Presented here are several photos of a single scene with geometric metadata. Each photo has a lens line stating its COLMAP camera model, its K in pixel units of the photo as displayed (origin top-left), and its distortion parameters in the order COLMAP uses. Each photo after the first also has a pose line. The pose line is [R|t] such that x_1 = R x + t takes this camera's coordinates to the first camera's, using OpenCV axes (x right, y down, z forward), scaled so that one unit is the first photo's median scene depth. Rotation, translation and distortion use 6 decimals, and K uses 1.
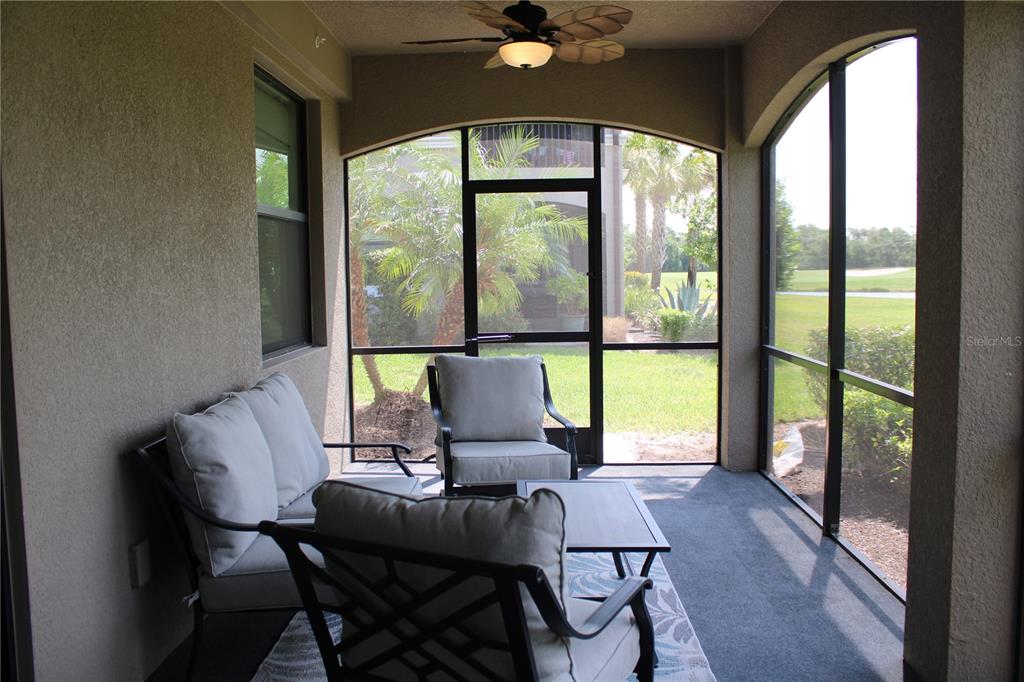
lens RADIAL K [[858.7, 0, 521.8], [0, 858.7, 348.0], [0, 0, 1]] dist [-0.162092, 0.142889]
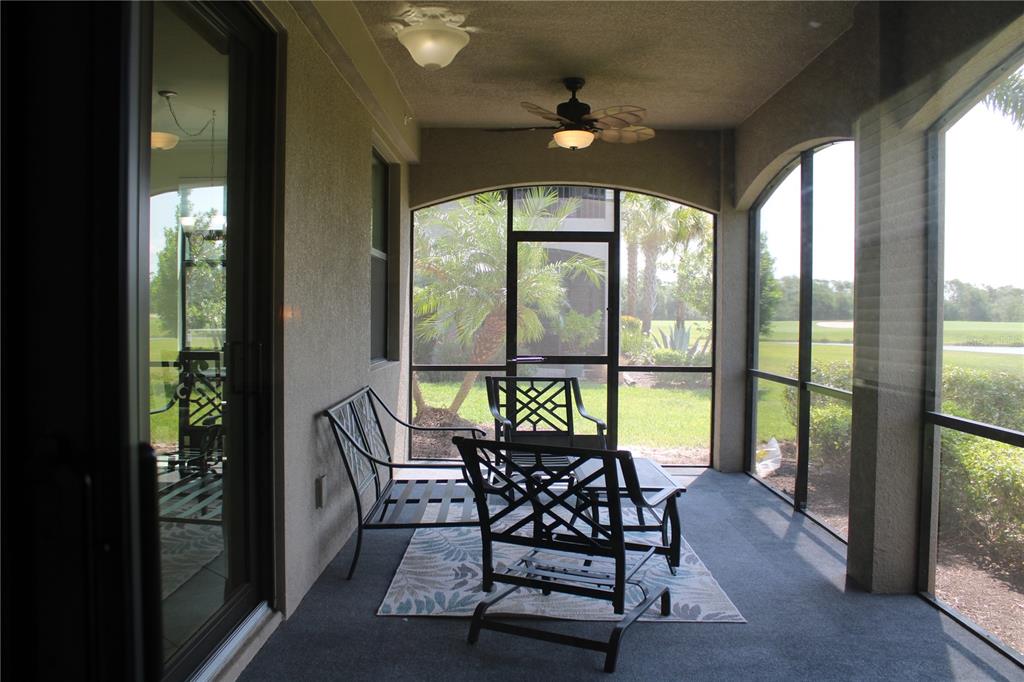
lens RADIAL K [[858.7, 0, 528.3], [0, 858.7, 344.5], [0, 0, 1]] dist [-0.162092, 0.142889]
pose [[0.999454, 0.021796, 0.024831, -0.072250], [-0.020345, 0.998154, -0.057225, 0.040589], [-0.026032, 0.056688, 0.998052, -0.244577]]
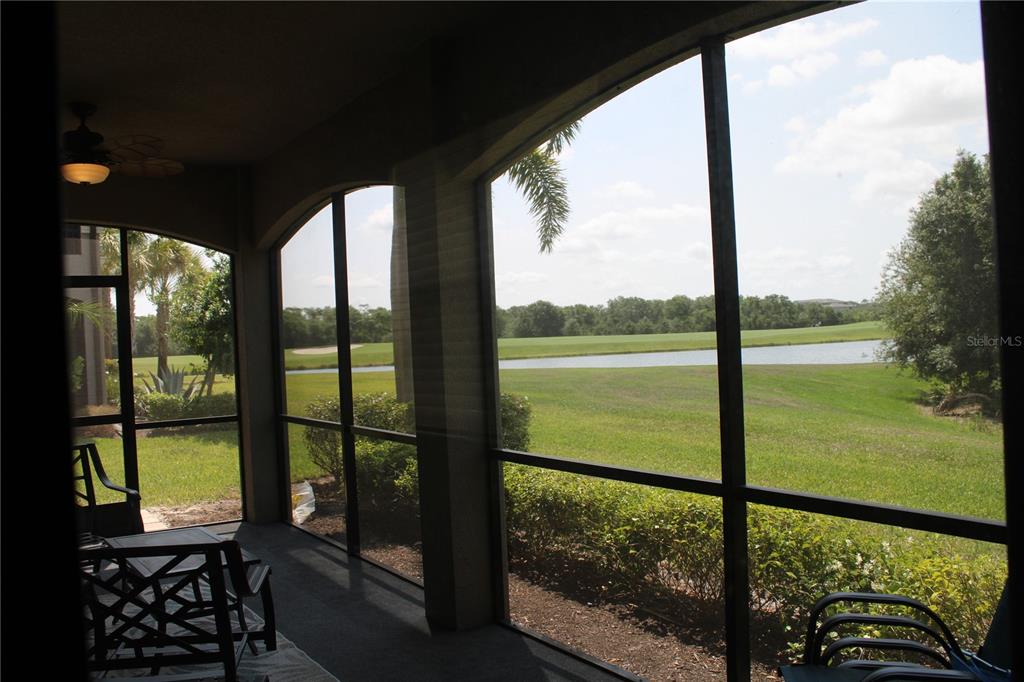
lens RADIAL K [[858.7, 0, 519.2], [0, 858.7, 334.6], [0, 0, 1]] dist [-0.162092, 0.142889]
pose [[0.815862, -0.023252, 0.577779, -0.131894], [0.087215, 0.992709, -0.083203, 0.015090], [-0.571631, 0.118273, 0.811941, -0.185854]]
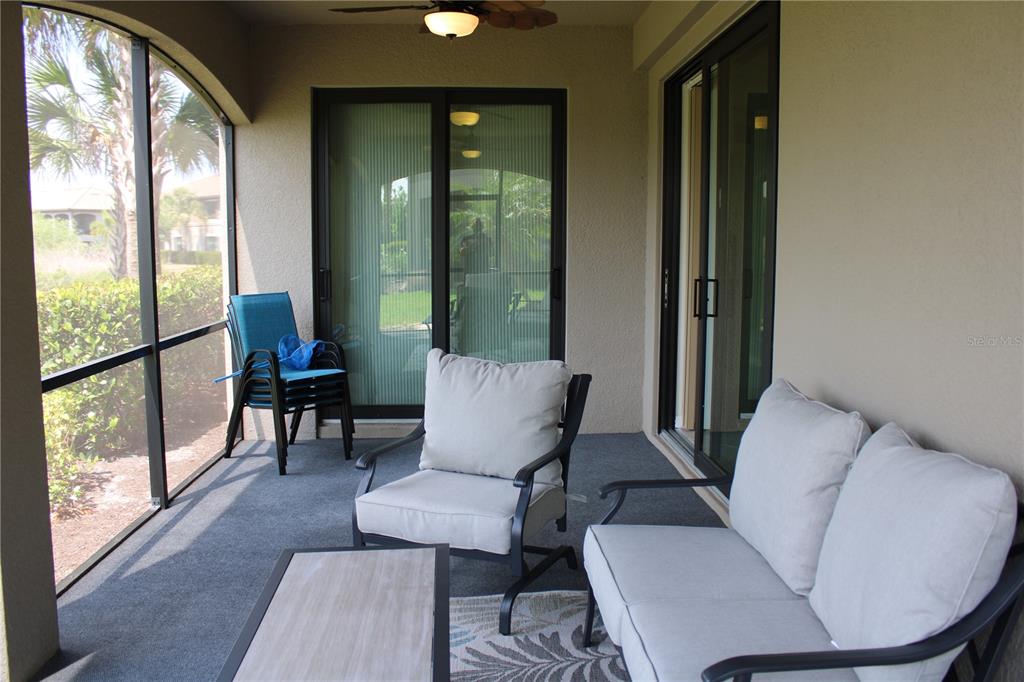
lens RADIAL K [[858.7, 0, 511.2], [0, 858.7, 339.9], [0, 0, 1]] dist [-0.162092, 0.142889]
pose [[-0.998439, 0.016448, -0.053382, -0.014156], [0.005675, 0.980589, 0.195990, -0.151587], [0.055570, 0.195381, -0.979152, 1.638351]]
